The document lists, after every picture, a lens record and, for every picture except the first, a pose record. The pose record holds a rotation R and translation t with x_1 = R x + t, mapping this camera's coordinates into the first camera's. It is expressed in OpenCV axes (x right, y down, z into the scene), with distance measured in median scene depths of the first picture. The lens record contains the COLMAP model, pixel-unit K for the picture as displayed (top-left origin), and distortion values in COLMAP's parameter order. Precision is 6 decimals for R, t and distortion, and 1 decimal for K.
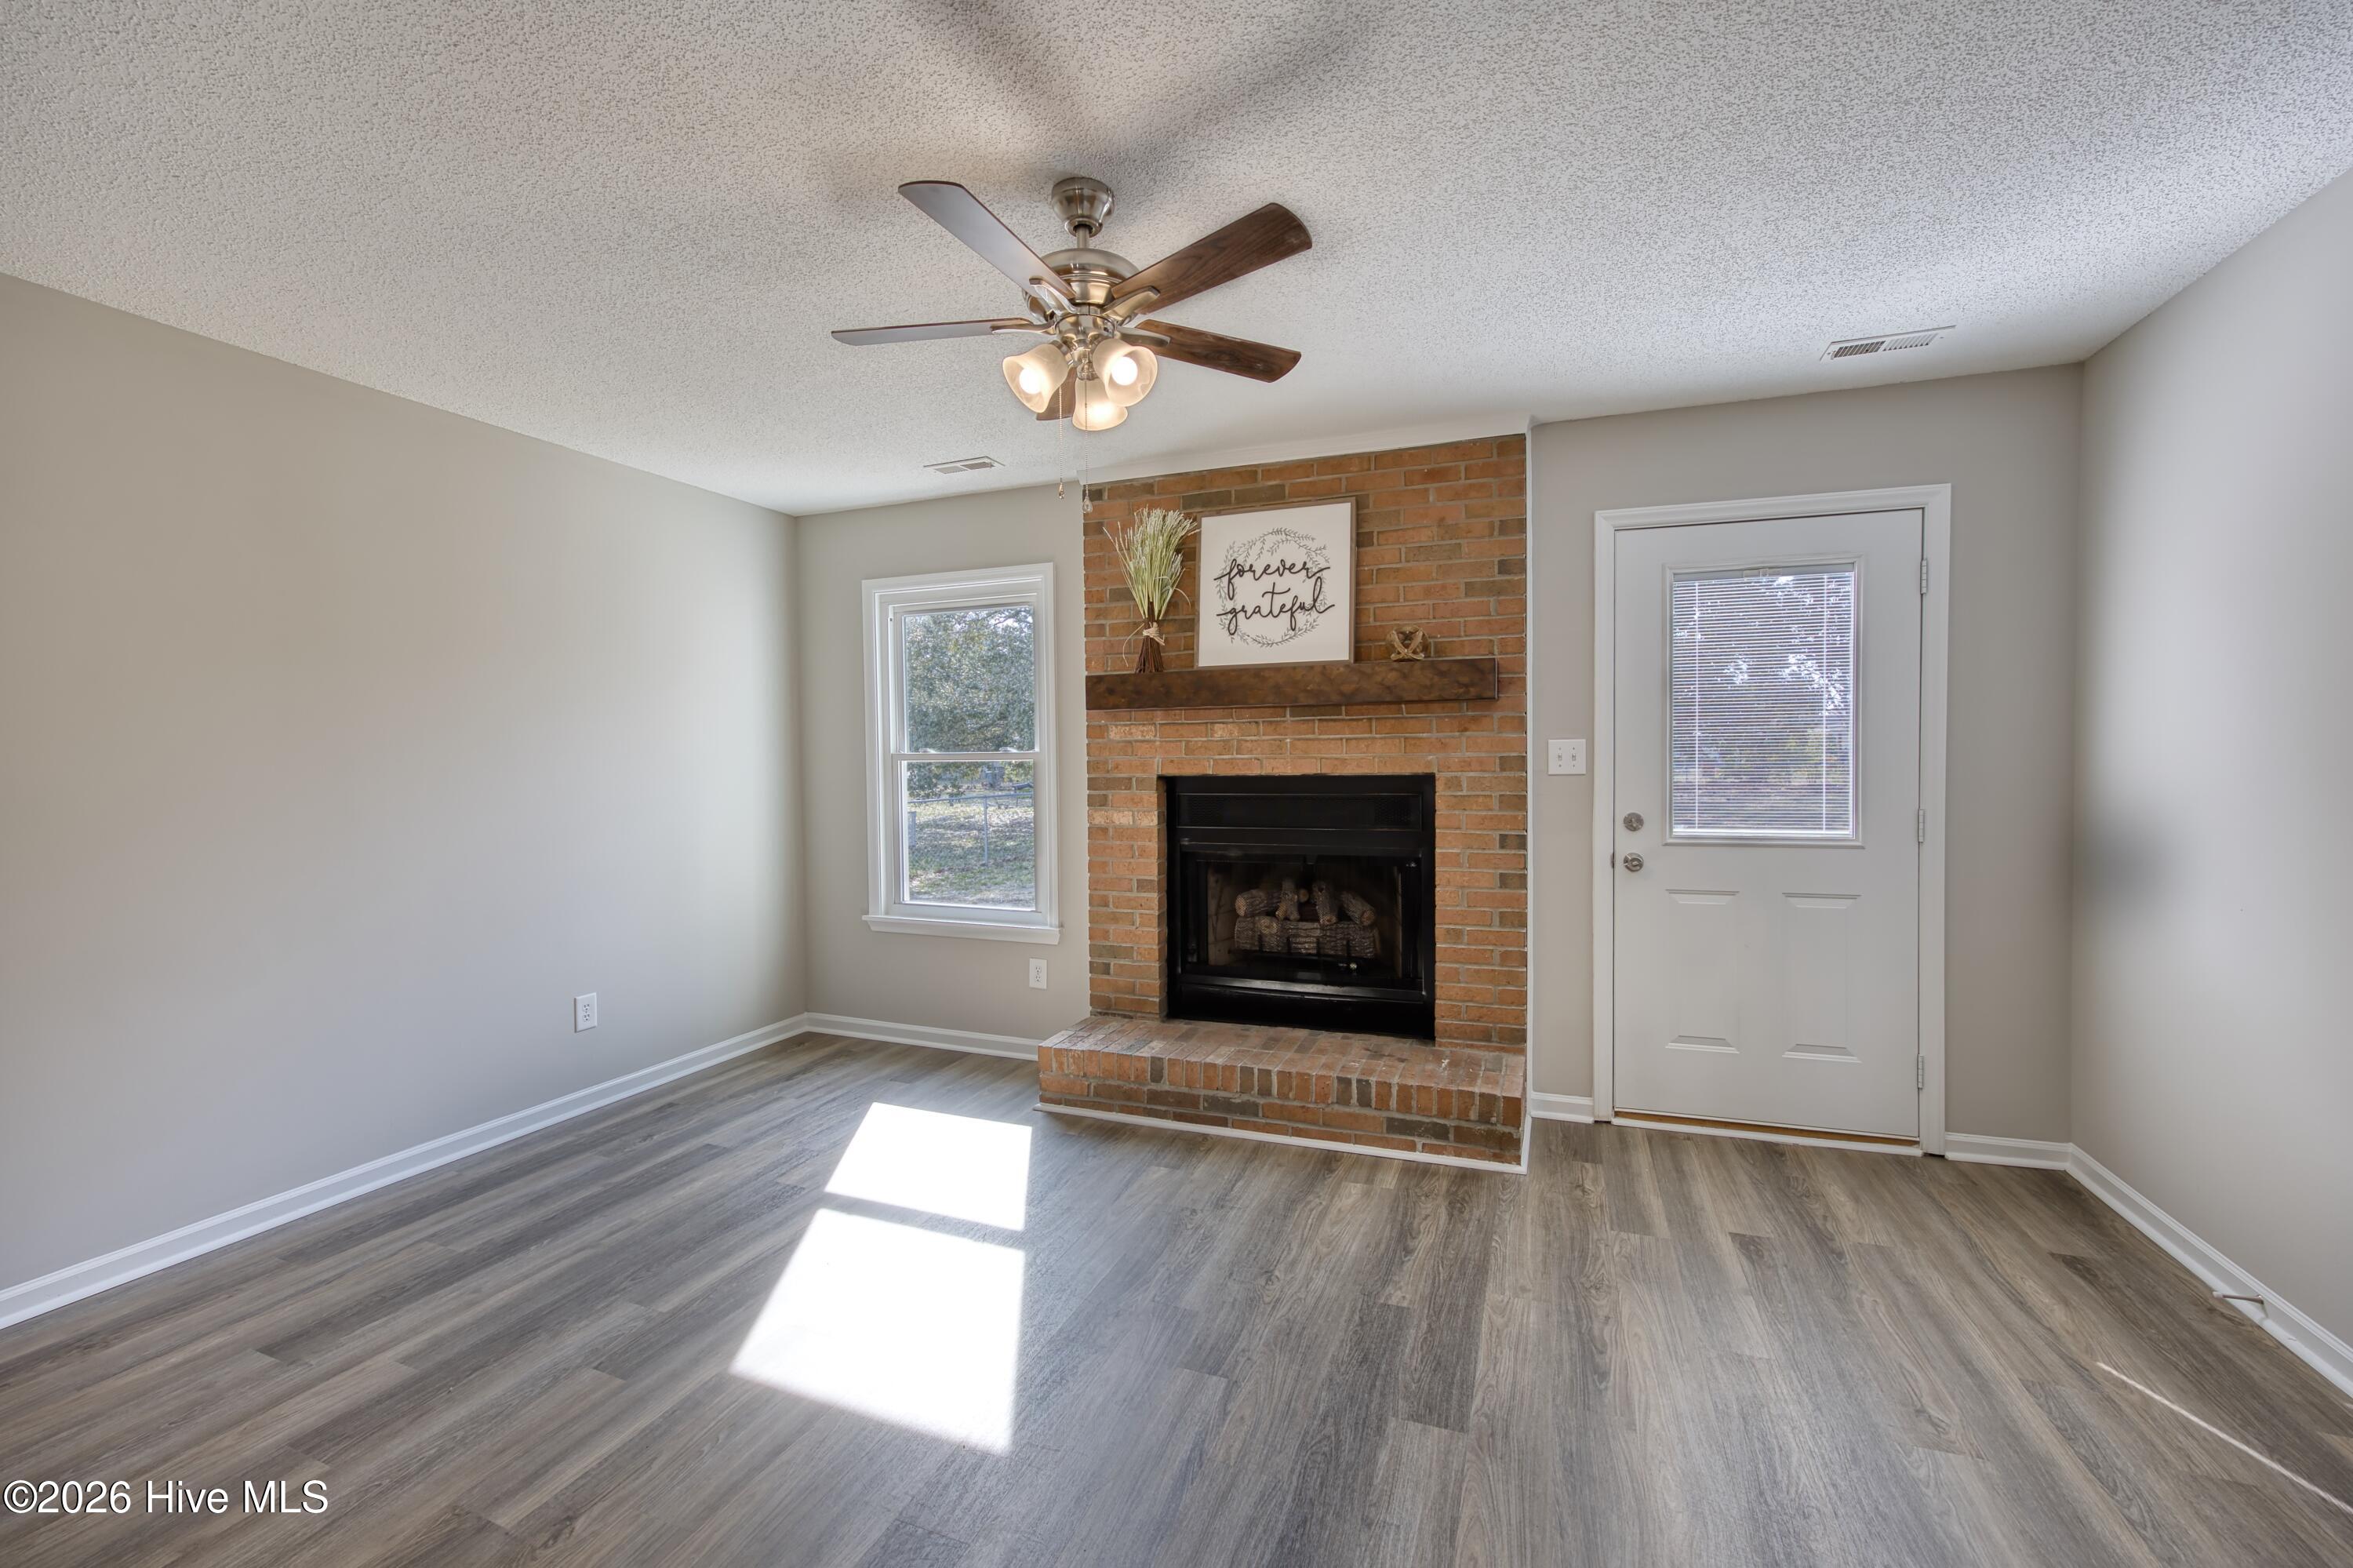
lens RADIAL K [[948.4, 0, 1169.6], [0, 948.4, 777.0], [0, 0, 1]] dist [-0.044363, 0.012535]
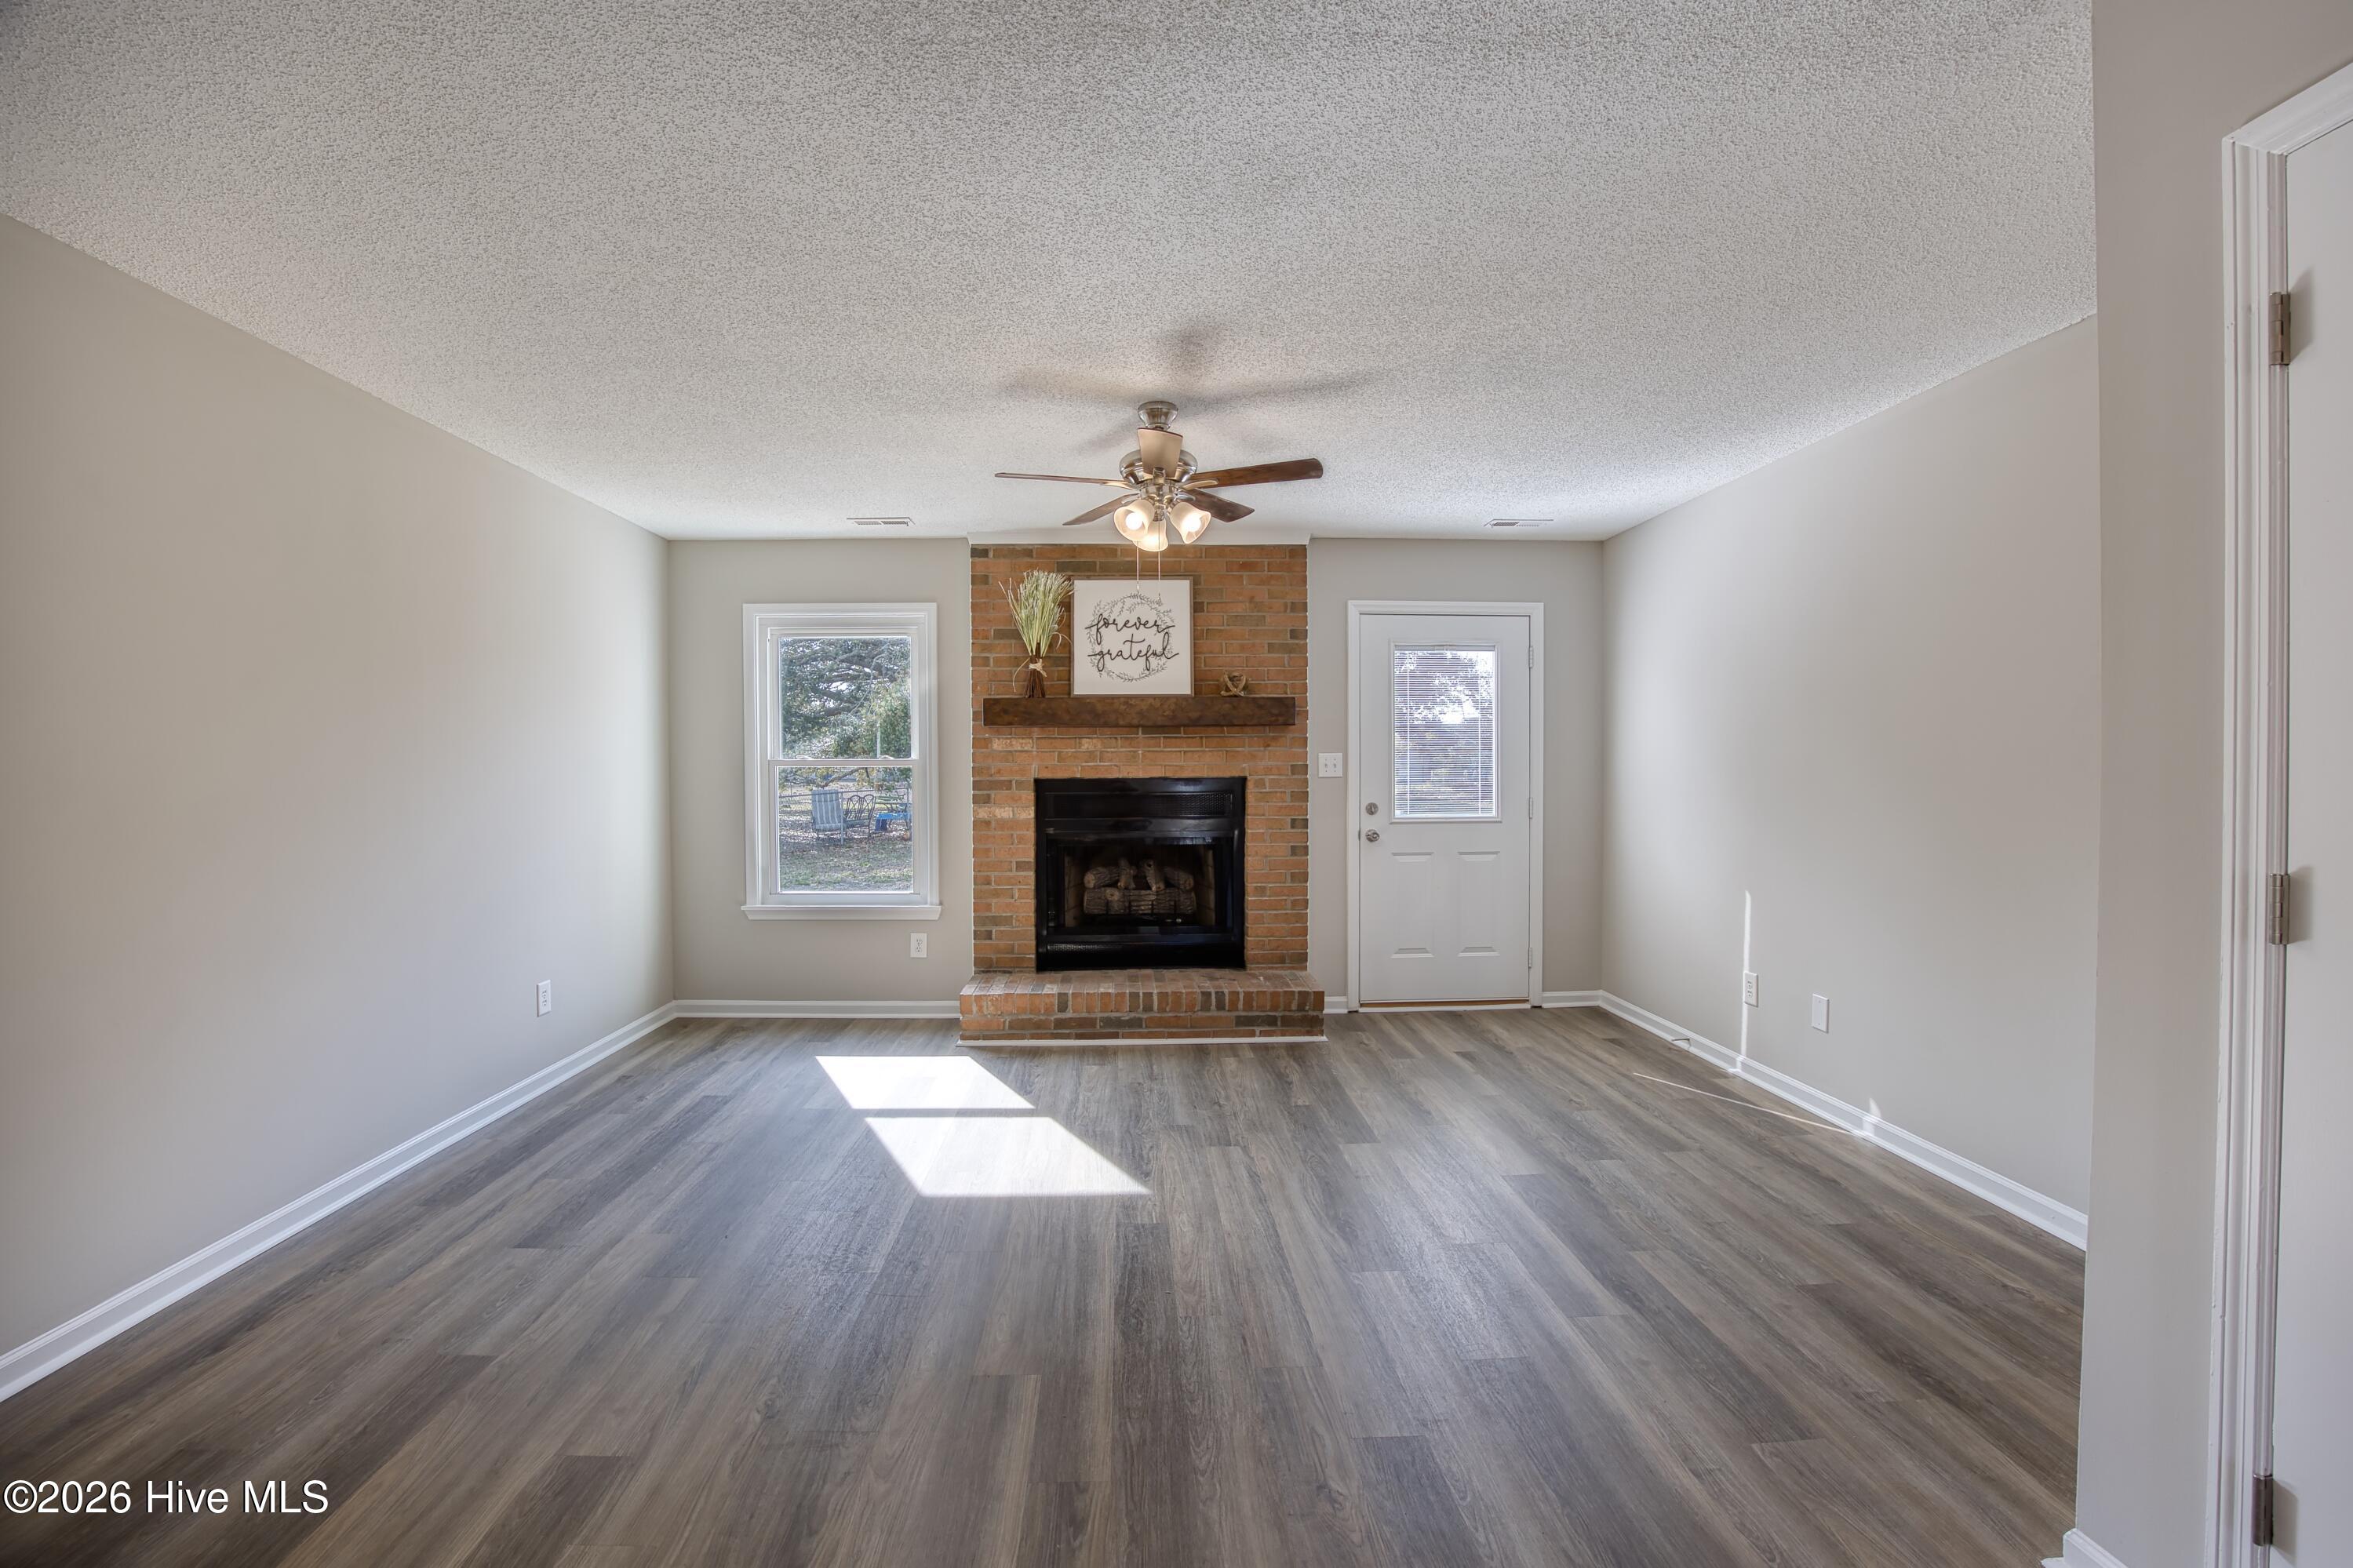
lens RADIAL K [[976.0, 0, 1128.4], [0, 976.0, 776.6], [0, 0, 1]] dist [-0.062284, 0.000221]
pose [[0.926558, 0.000881, 0.376151, -0.432261], [0.003050, 0.999947, -0.009855, 0.010134], [-0.376139, 0.010278, 0.926506, -0.284221]]
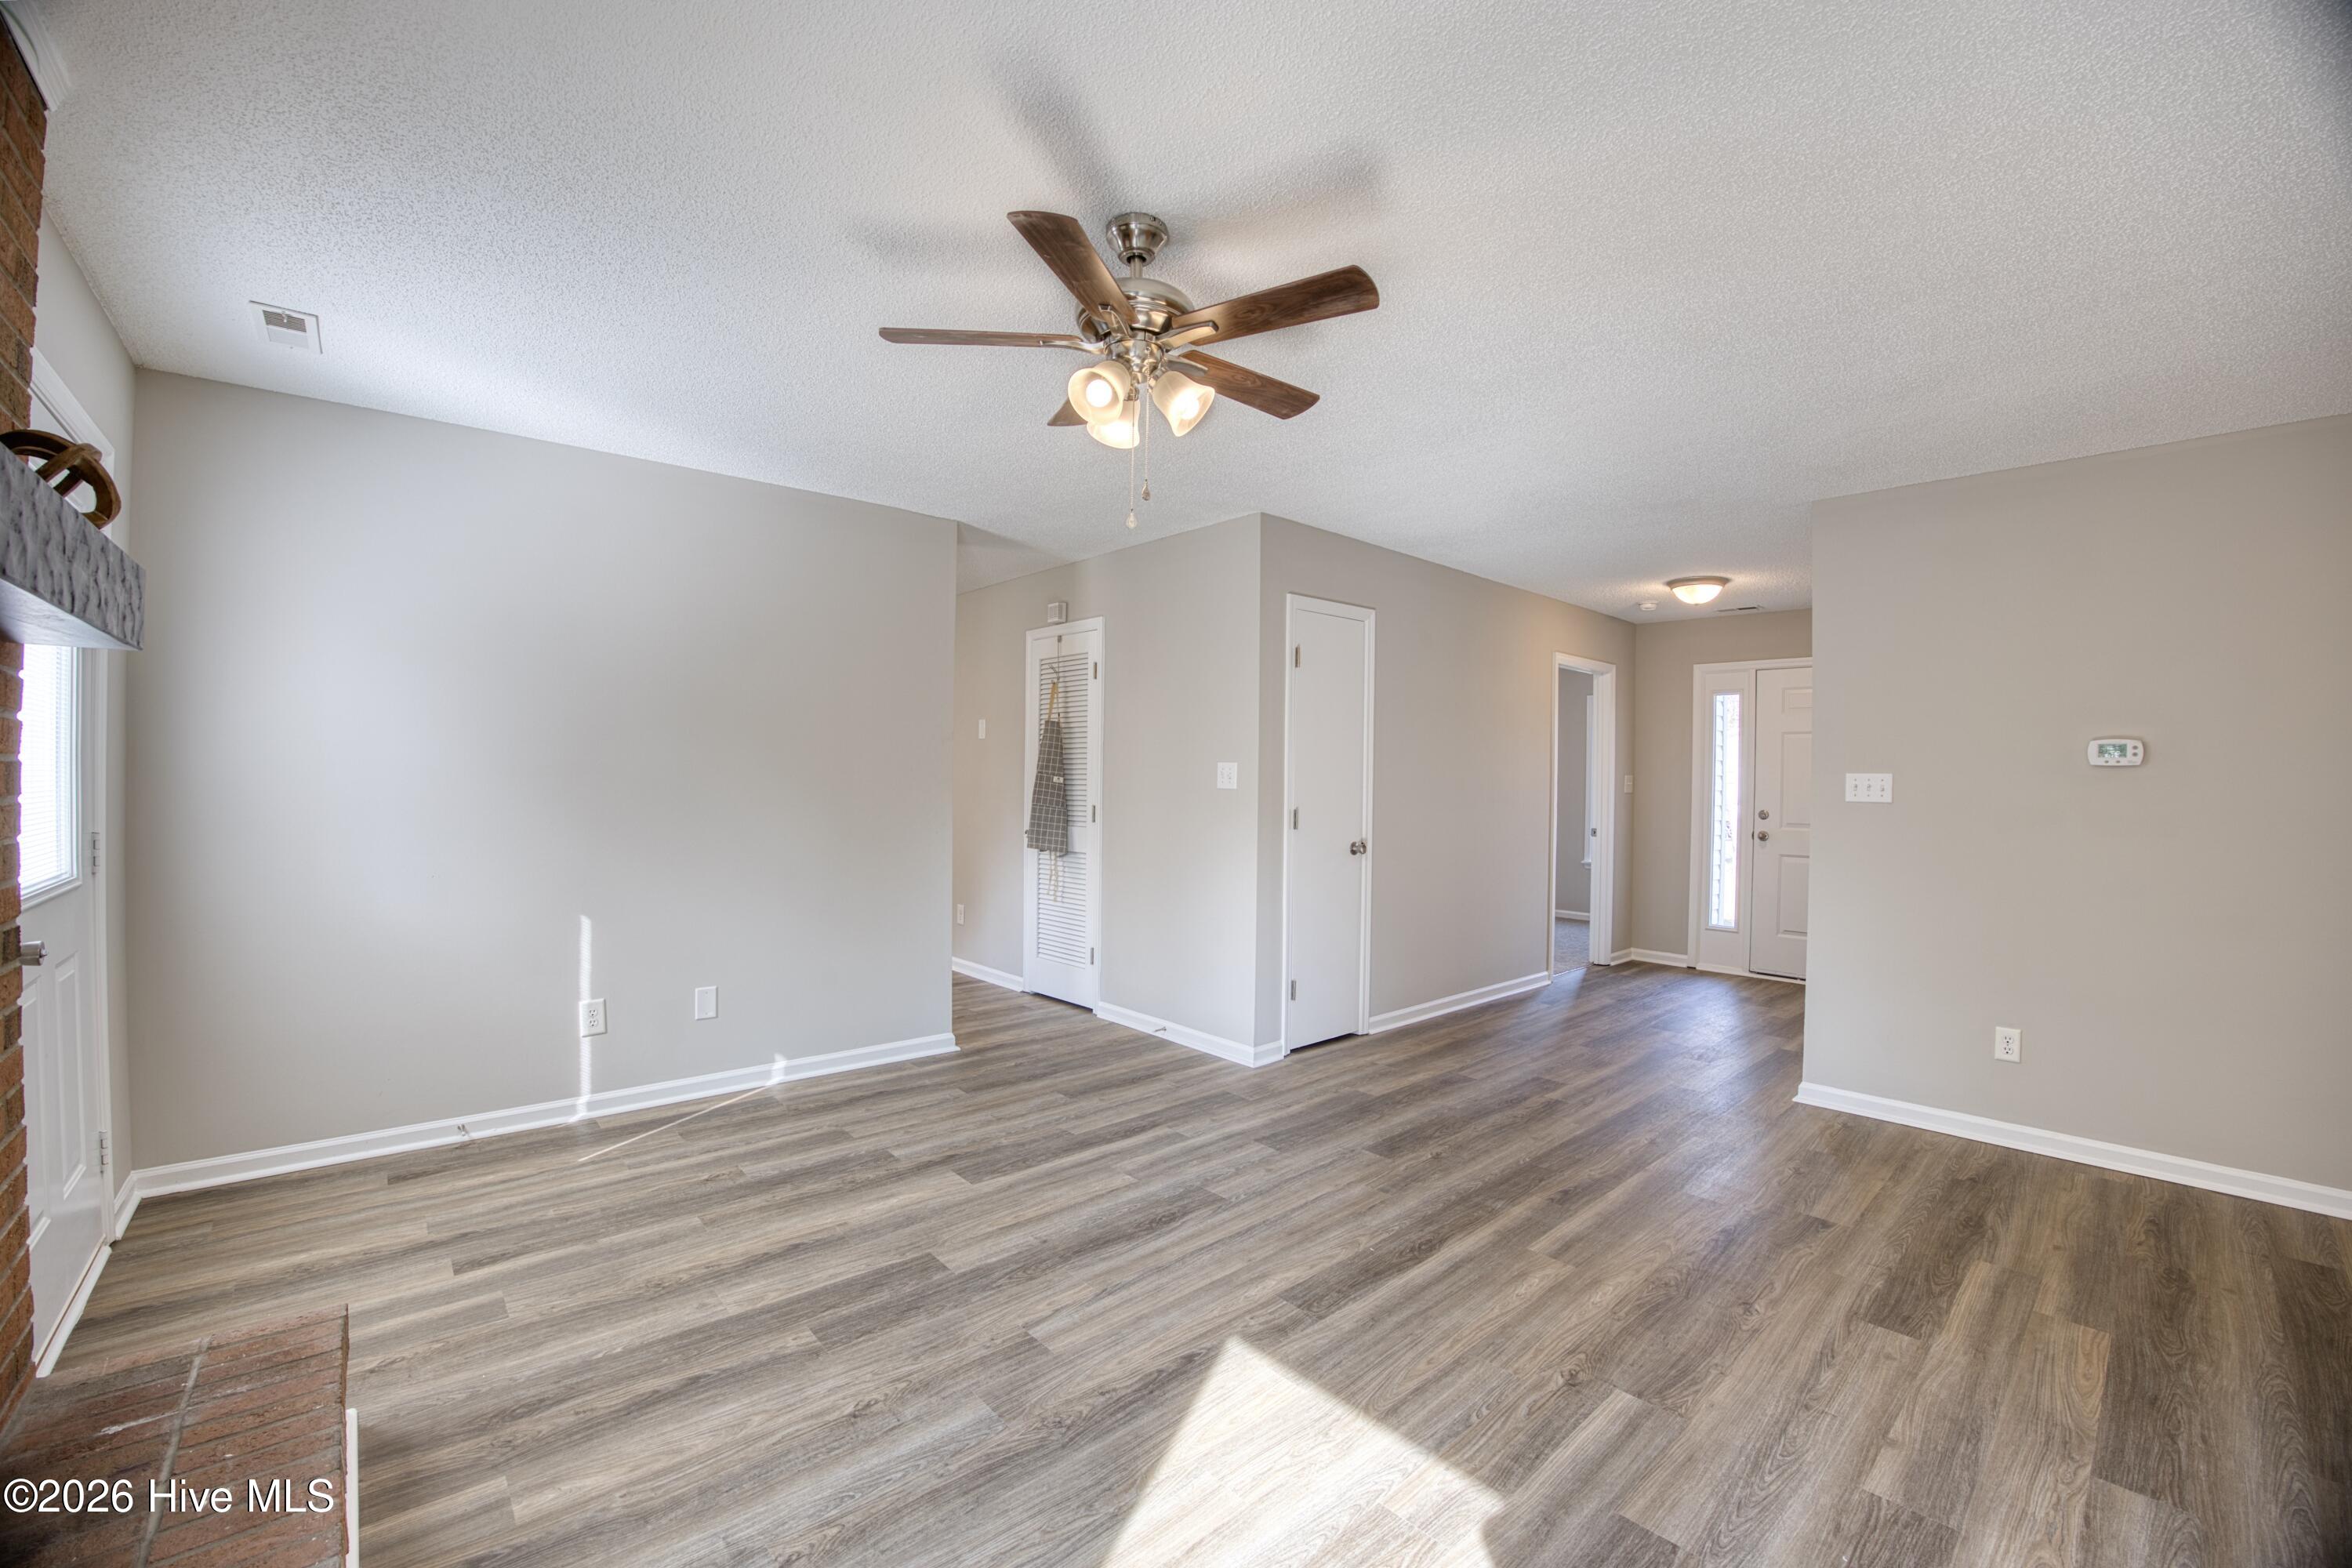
lens RADIAL K [[960.5, 0, 1196.0], [0, 960.5, 783.7], [0, 0, 1]] dist [-0.058664, 0.014120]
pose [[-0.898802, -0.008922, 0.438263, -0.350958], [0.000396, 0.999776, 0.021165, -0.020298], [-0.438354, 0.019197, -0.898598, 1.102317]]
